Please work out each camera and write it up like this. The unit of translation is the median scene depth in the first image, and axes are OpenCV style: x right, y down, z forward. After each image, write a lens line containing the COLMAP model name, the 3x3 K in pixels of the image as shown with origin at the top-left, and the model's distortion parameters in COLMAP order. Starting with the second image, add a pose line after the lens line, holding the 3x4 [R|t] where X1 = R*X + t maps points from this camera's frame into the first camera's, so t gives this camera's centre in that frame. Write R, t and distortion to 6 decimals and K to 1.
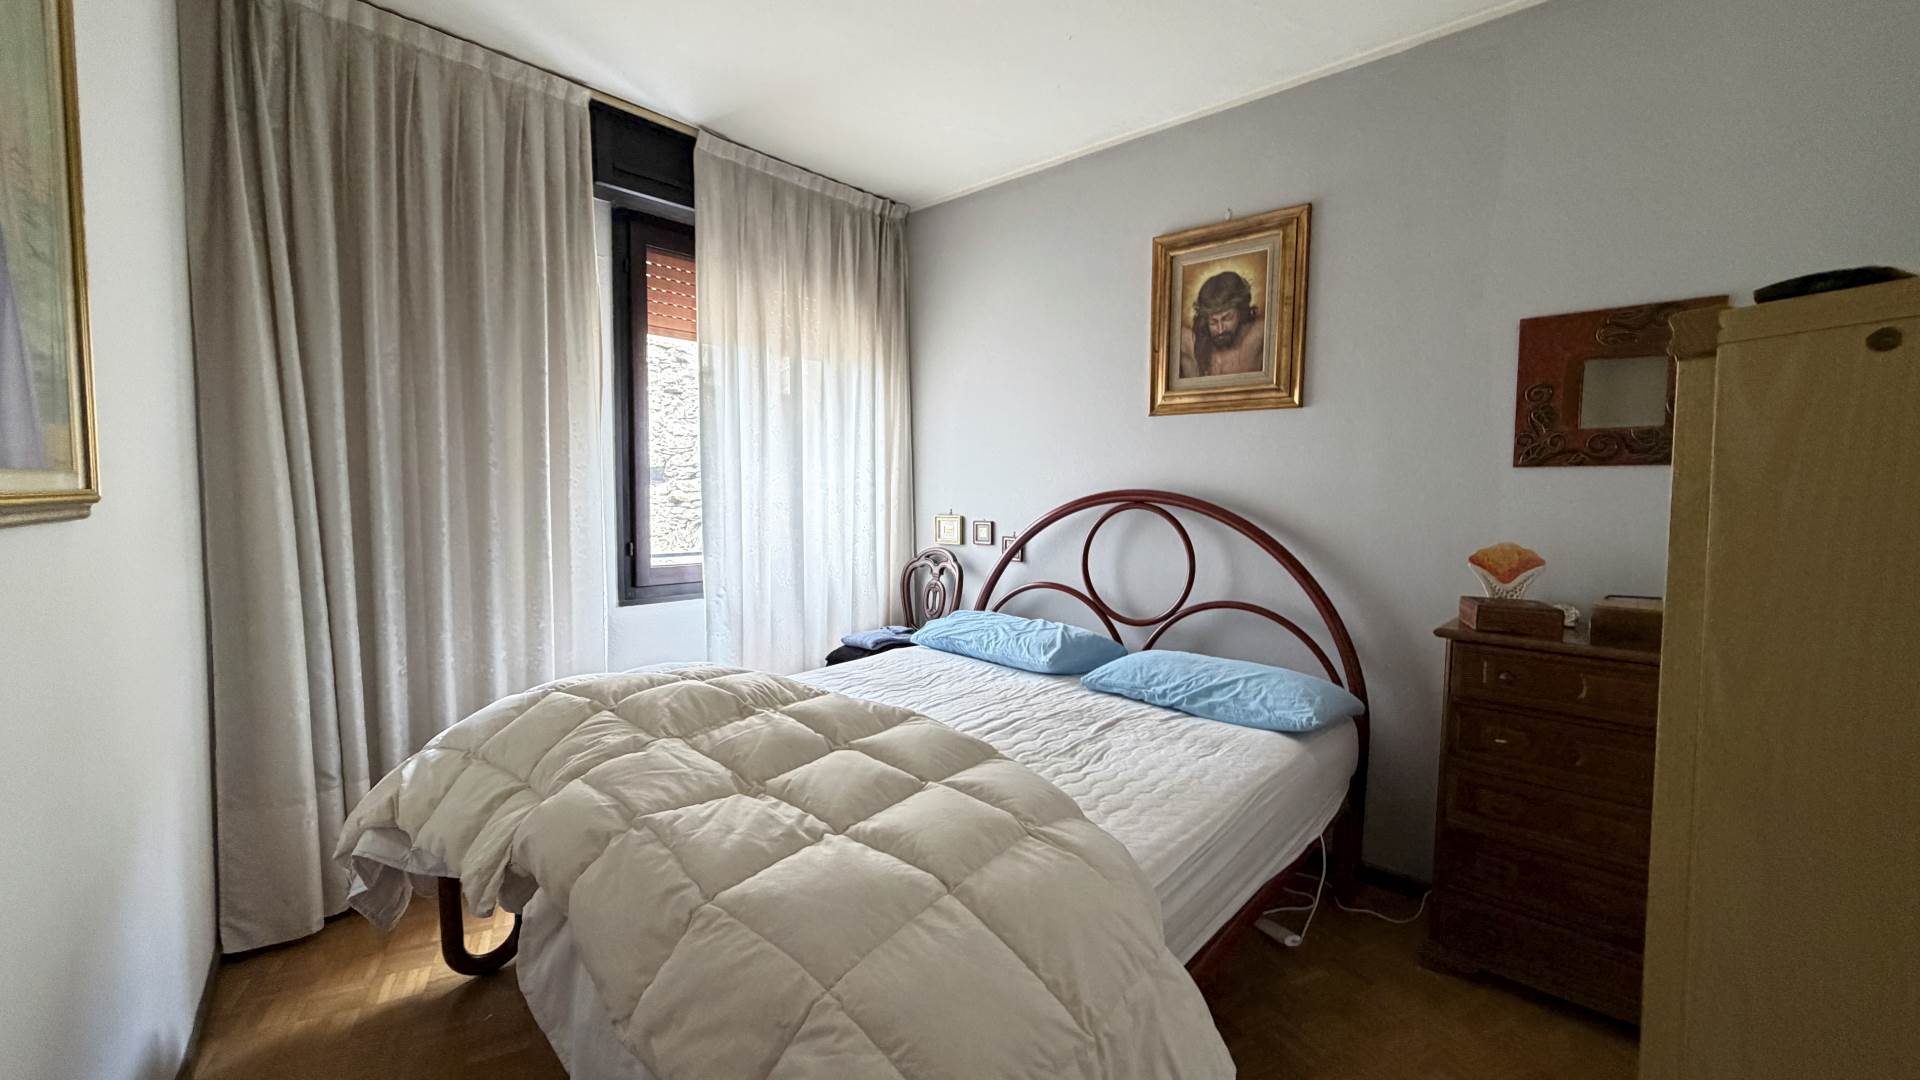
lens RADIAL K [[764.0, 0, 969.9], [0, 764.0, 531.7], [0, 0, 1]] dist [0.000200, 0.000455]
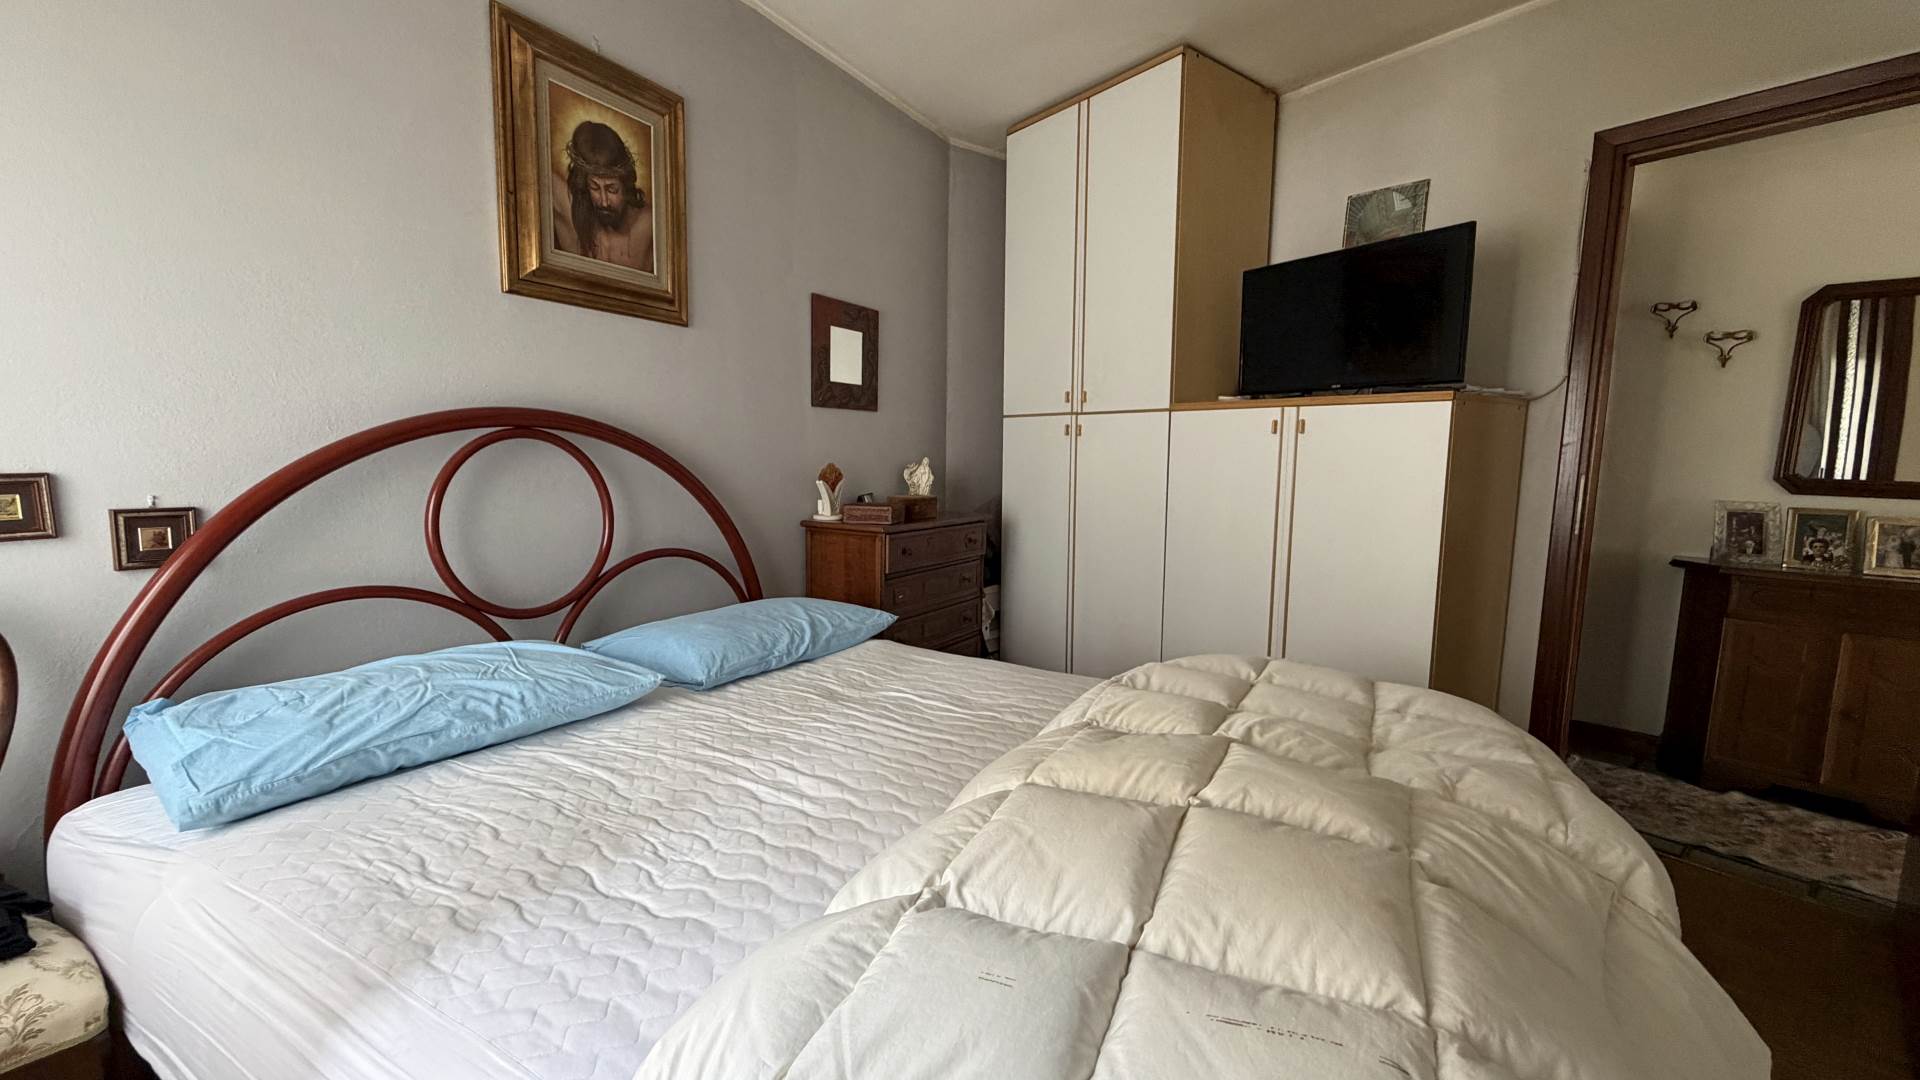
lens RADIAL K [[764.0, 0, 974.0], [0, 764.0, 539.3], [0, 0, 1]] dist [0.000200, 0.000455]
pose [[-0.208435, -0.132993, 0.968952, -0.530668], [0.024265, 0.989703, 0.141061, -0.029511], [-0.977735, 0.052914, -0.203062, 0.811450]]
